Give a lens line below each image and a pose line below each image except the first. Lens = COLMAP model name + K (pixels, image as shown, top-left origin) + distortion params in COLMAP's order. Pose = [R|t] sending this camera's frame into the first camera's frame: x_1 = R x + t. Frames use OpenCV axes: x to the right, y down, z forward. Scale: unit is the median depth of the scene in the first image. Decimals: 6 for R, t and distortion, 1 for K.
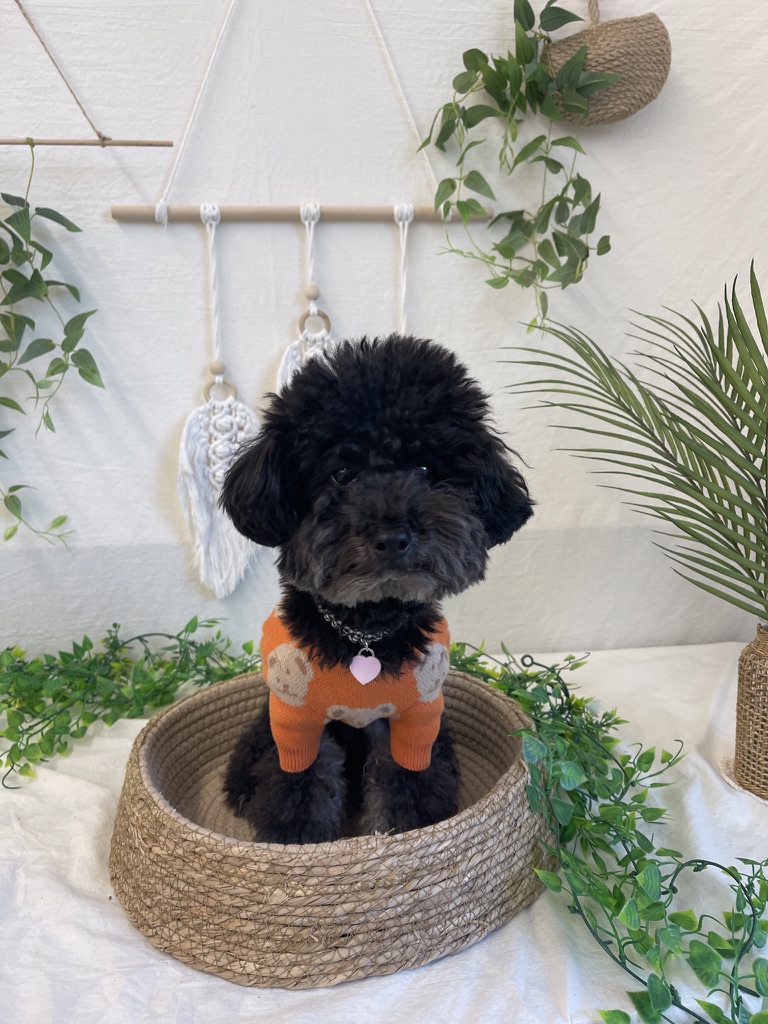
lens RADIAL K [[783.4, 0, 409.6], [0, 783.4, 520.9], [0, 0, 1]] dist [-0.001880, -0.052094]
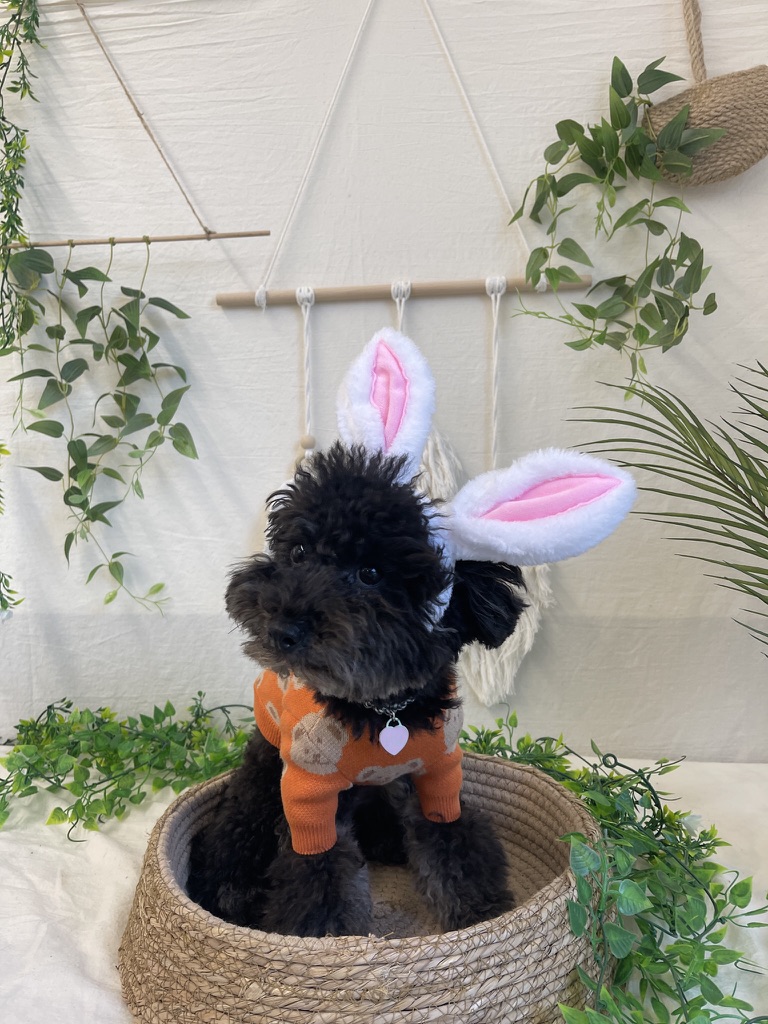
lens RADIAL K [[783.4, 0, 383.4], [0, 783.4, 516.1], [0, 0, 1]] dist [-0.001880, -0.052094]
pose [[0.968366, 0.008087, -0.249404, 0.137304], [-0.040833, 0.991138, -0.126404, 0.032536], [0.246171, 0.132590, 0.960114, 0.075693]]
